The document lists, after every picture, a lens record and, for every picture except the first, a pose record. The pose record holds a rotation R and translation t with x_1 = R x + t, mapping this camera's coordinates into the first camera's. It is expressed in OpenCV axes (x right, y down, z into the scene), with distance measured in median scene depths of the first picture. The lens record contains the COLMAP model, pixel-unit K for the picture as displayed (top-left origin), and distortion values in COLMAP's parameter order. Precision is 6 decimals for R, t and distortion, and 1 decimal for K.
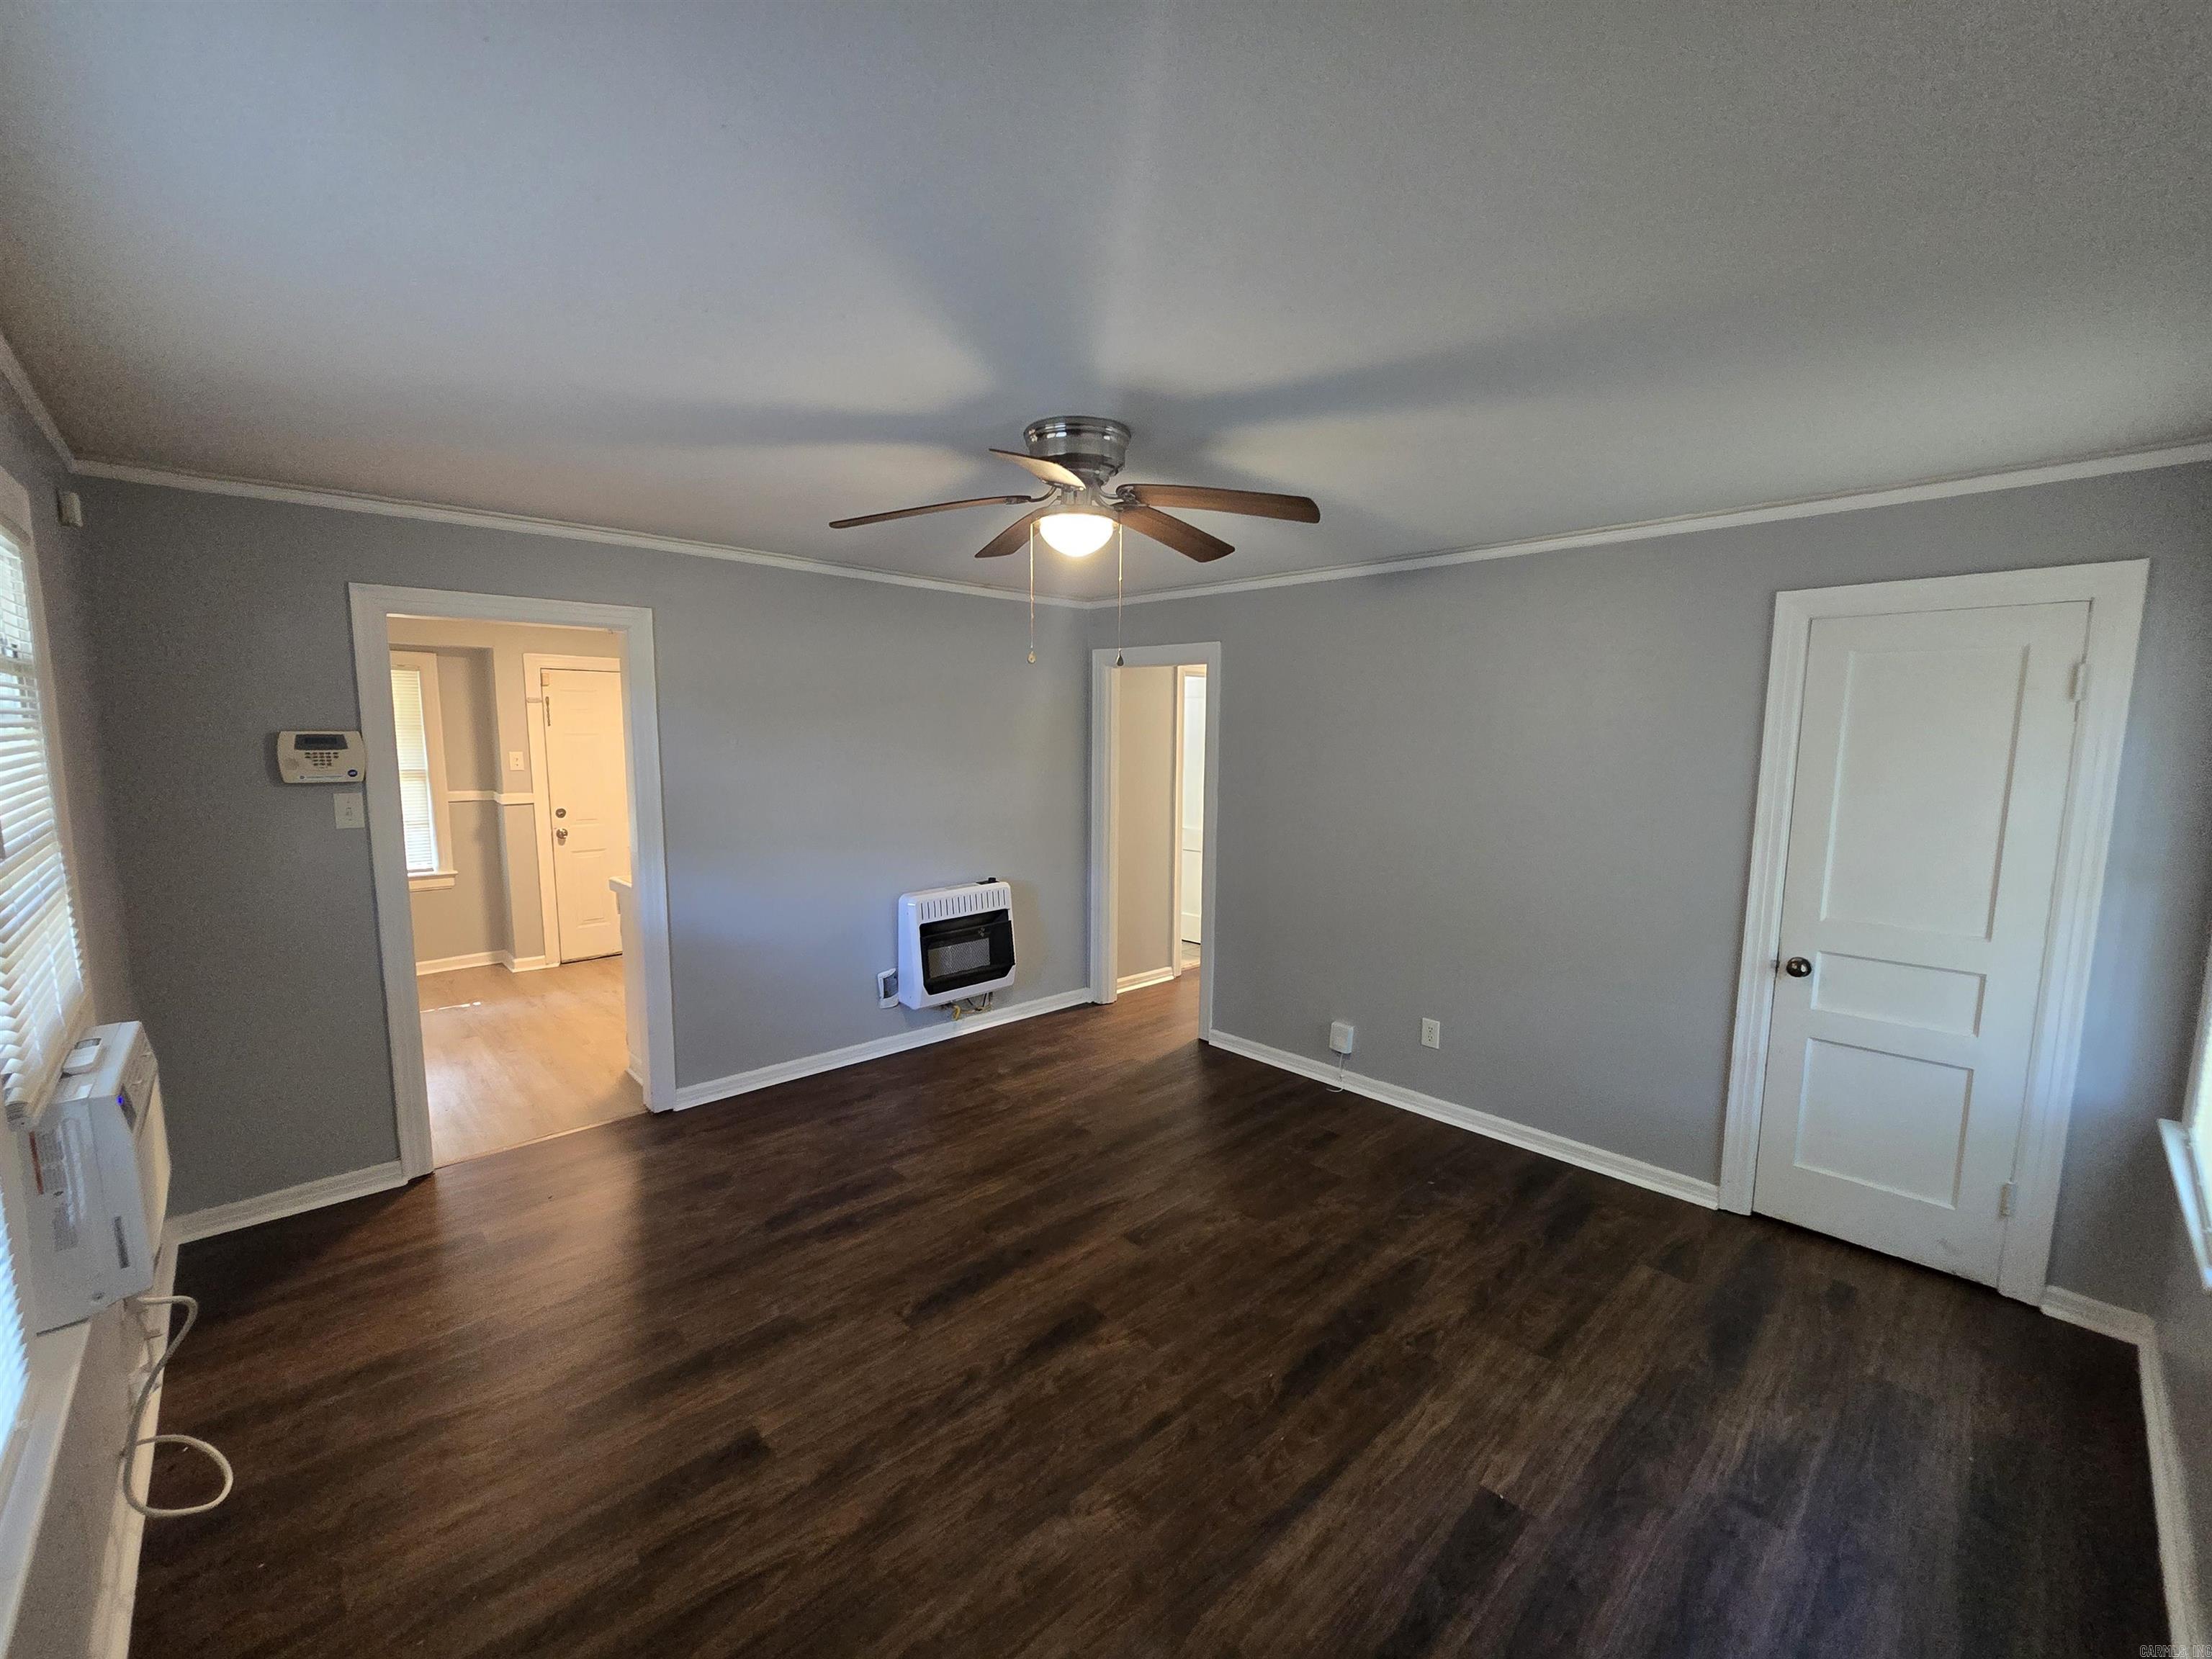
lens RADIAL K [[901.8, 0, 1103.9], [0, 901.8, 840.2], [0, 0, 1]] dist [-0.000577, -0.001158]
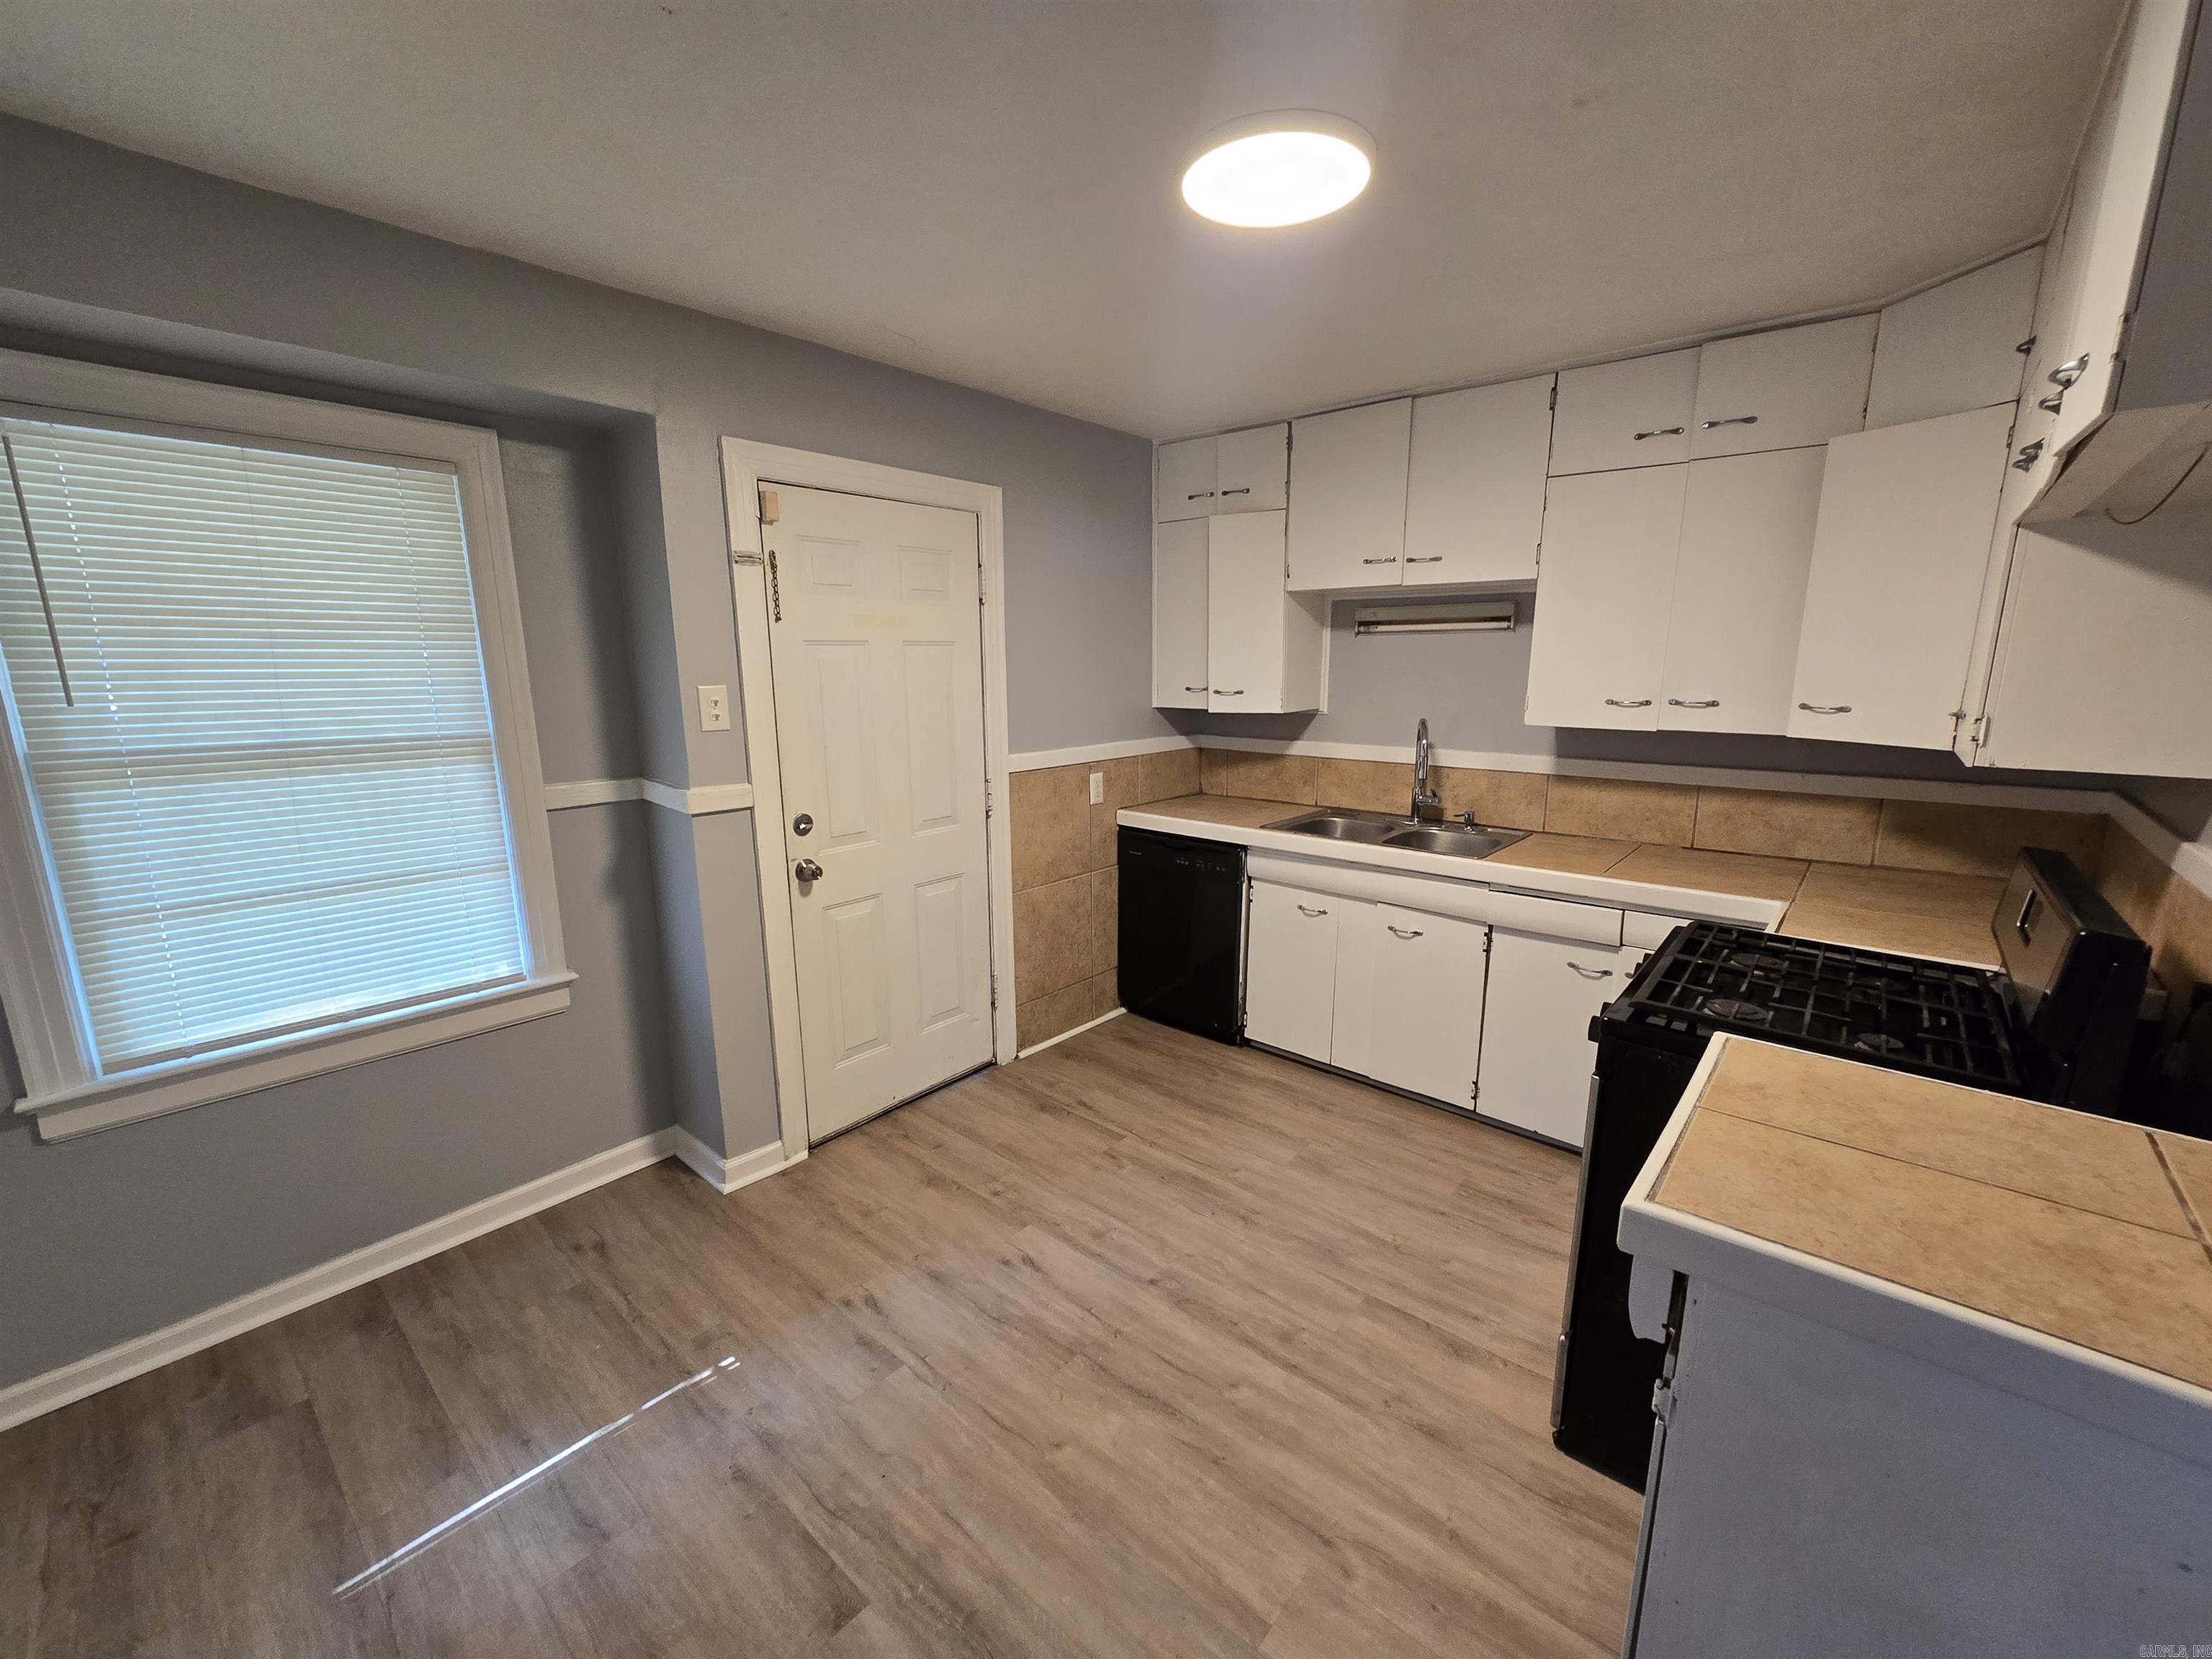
lens RADIAL K [[901.8, 0, 1105.8], [0, 901.8, 838.3], [0, 0, 1]] dist [-0.000577, -0.001158]
pose [[0.995398, -0.032023, 0.090315, -0.851473], [0.024838, 0.996519, 0.079585, -0.093945], [-0.092549, -0.076975, 0.992728, 0.945203]]
